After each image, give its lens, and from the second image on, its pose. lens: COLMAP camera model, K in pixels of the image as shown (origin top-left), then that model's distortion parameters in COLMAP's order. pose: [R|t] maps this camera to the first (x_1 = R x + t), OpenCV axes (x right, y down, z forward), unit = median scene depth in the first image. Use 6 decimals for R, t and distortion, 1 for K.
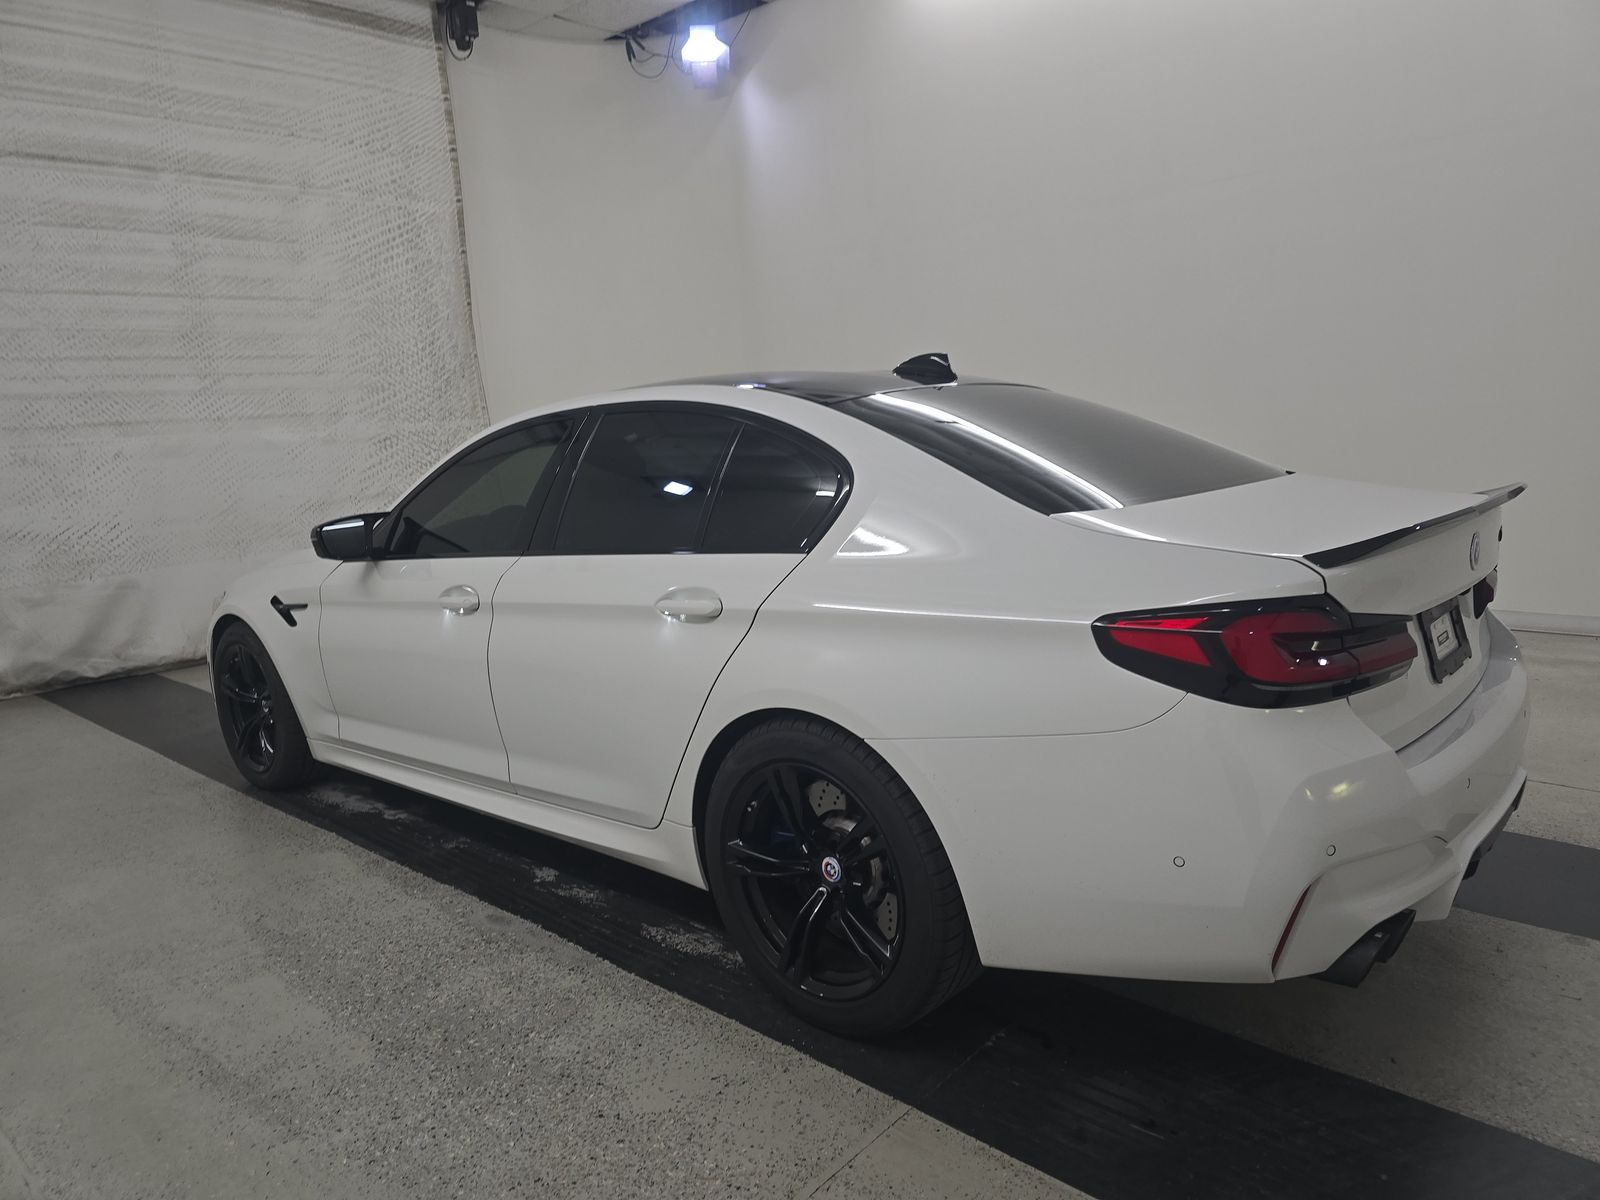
lens RADIAL K [[1058.8, 0, 796.8], [0, 1058.8, 606.7], [0, 0, 1]] dist [0.019870, -0.024907]
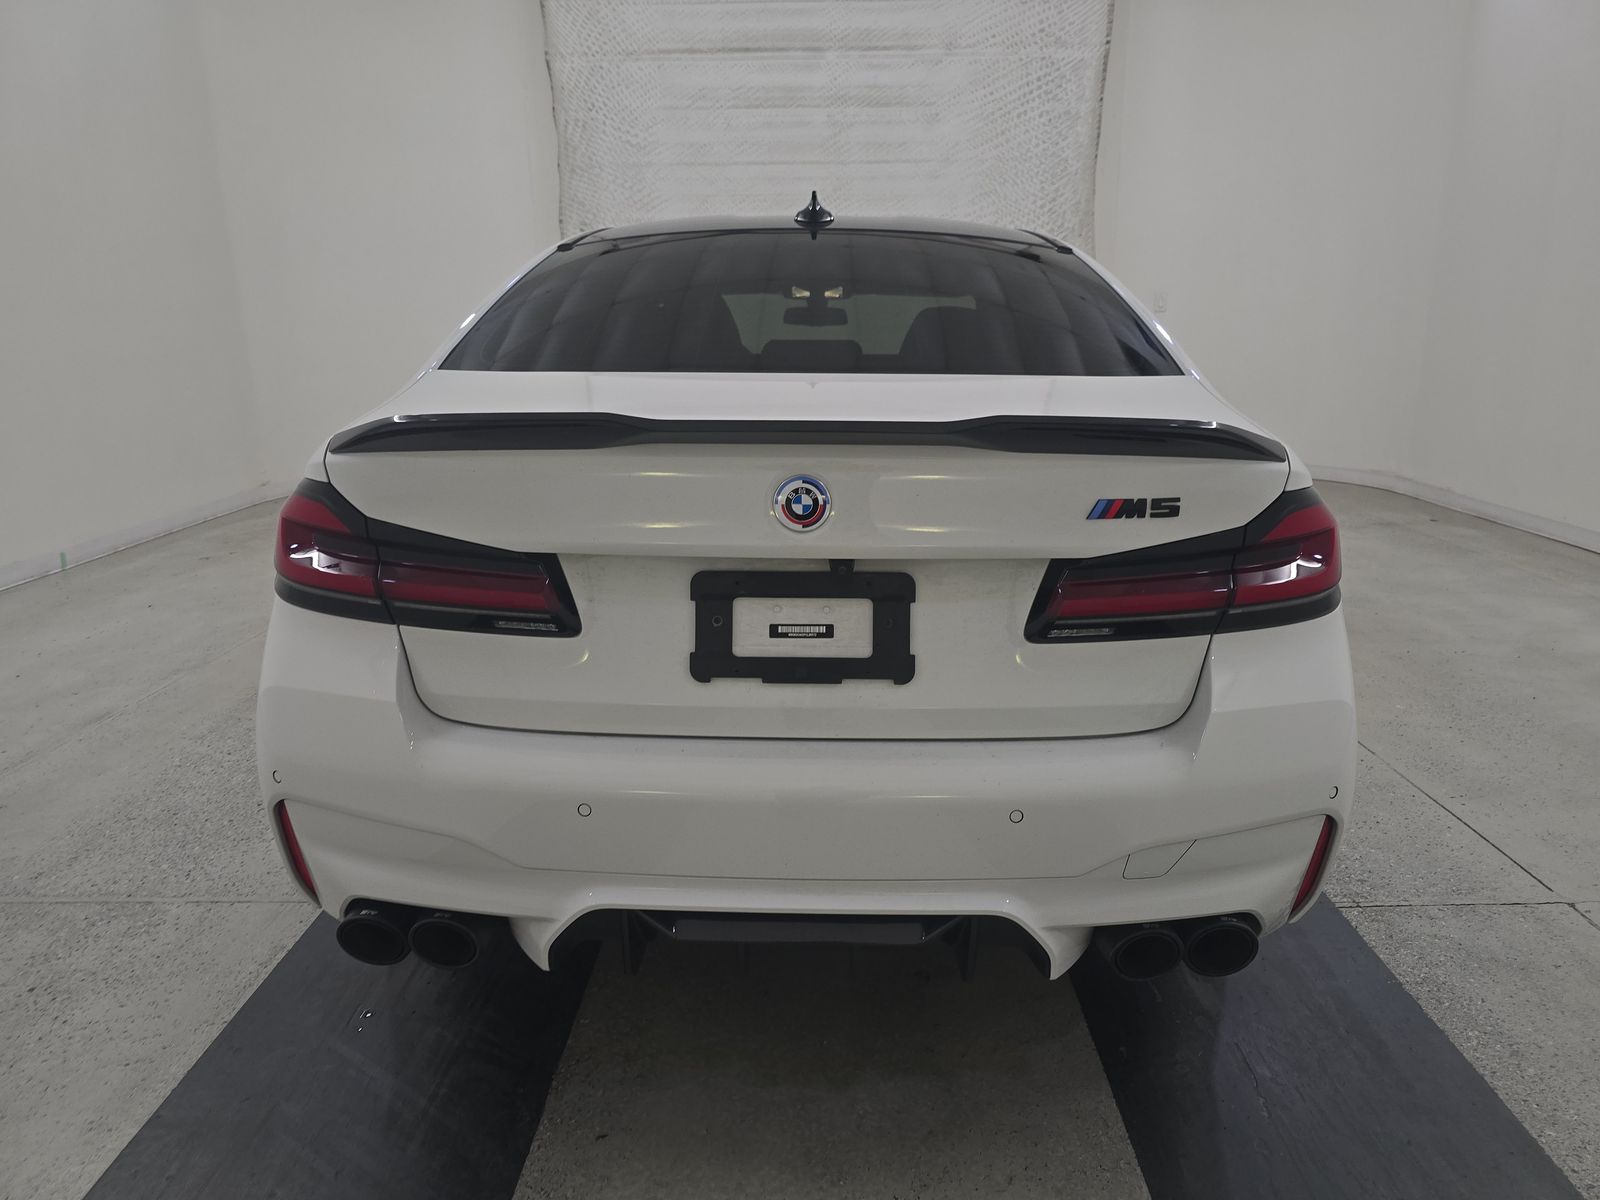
lens RADIAL K [[1058.8, 0, 806.0], [0, 1058.8, 602.2], [0, 0, 1]] dist [0.019870, -0.024907]
pose [[0.666833, 0.244616, -0.703916, 0.339776], [-0.163192, 0.969597, 0.182347, -0.033467], [0.727120, -0.006722, 0.686478, 0.180552]]
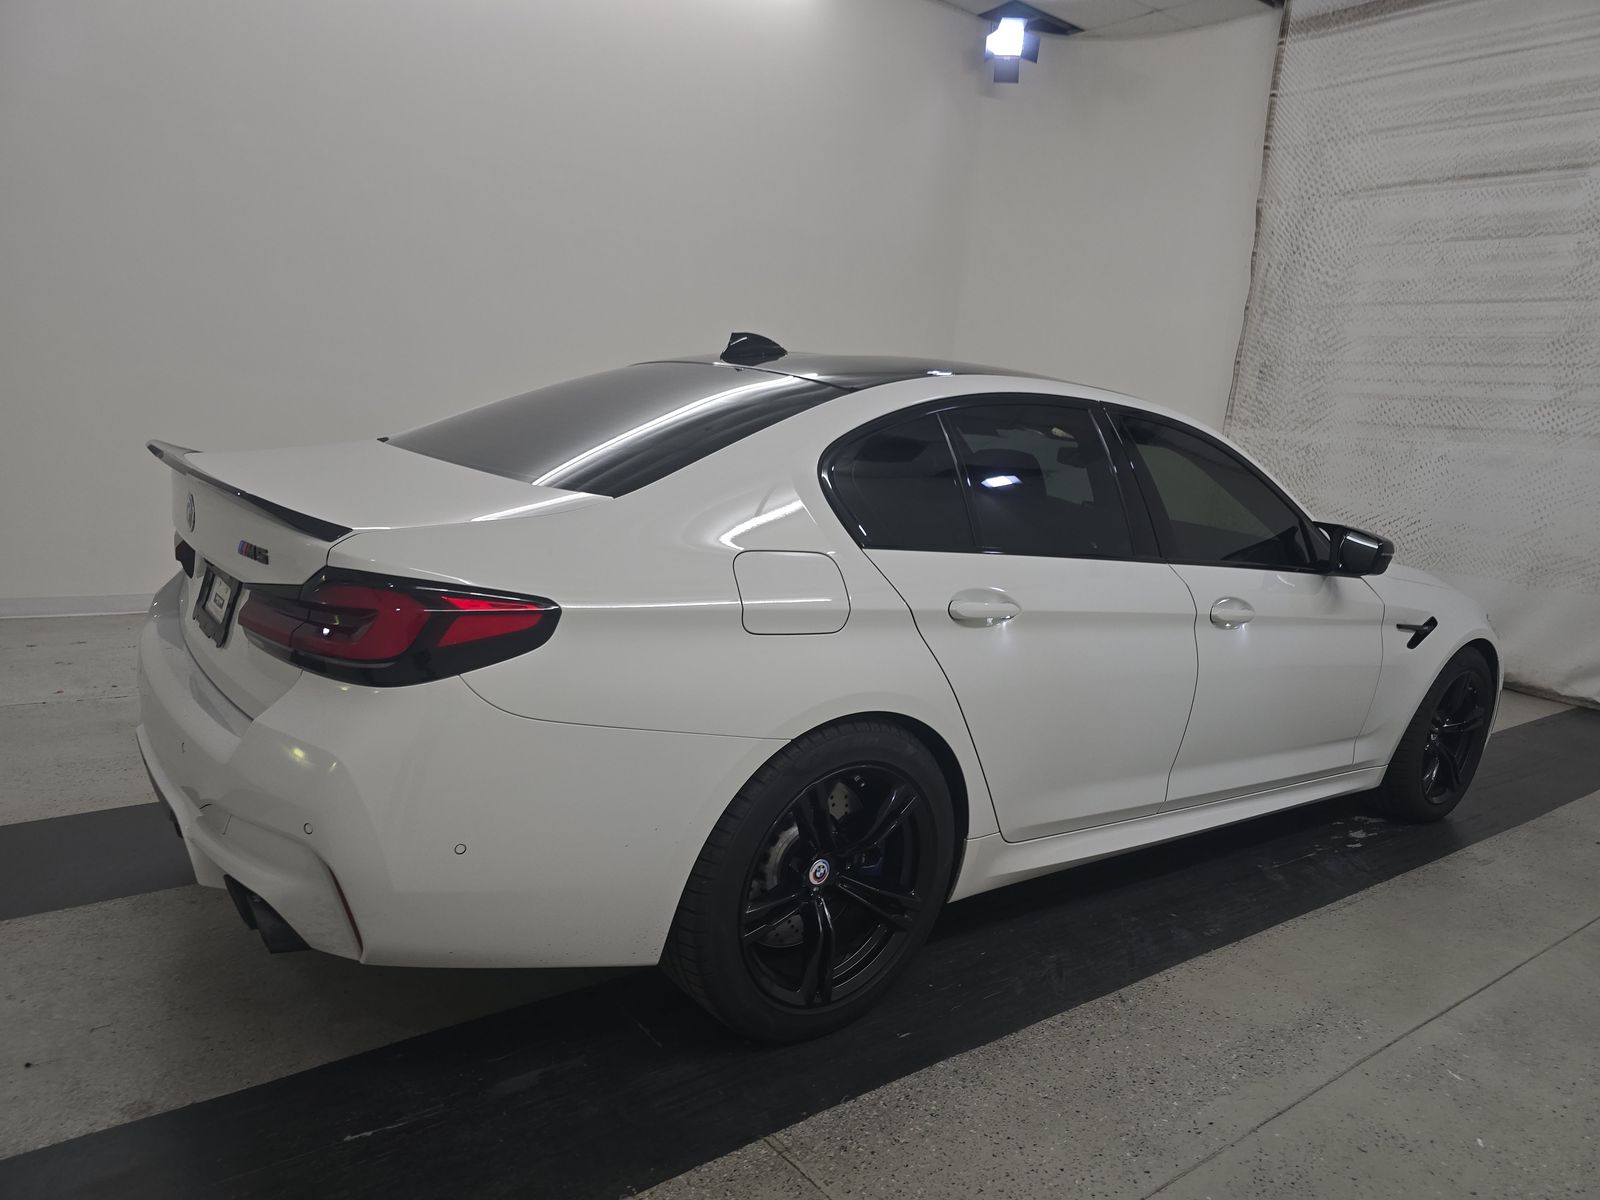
lens RADIAL K [[1058.8, 0, 799.2], [0, 1058.8, 598.6], [0, 0, 1]] dist [0.019870, -0.024907]
pose [[-0.163504, 0.213973, -0.963059, 0.477111], [-0.244195, 0.937040, 0.249650, -0.114585], [0.955843, 0.275993, -0.100959, 0.522227]]
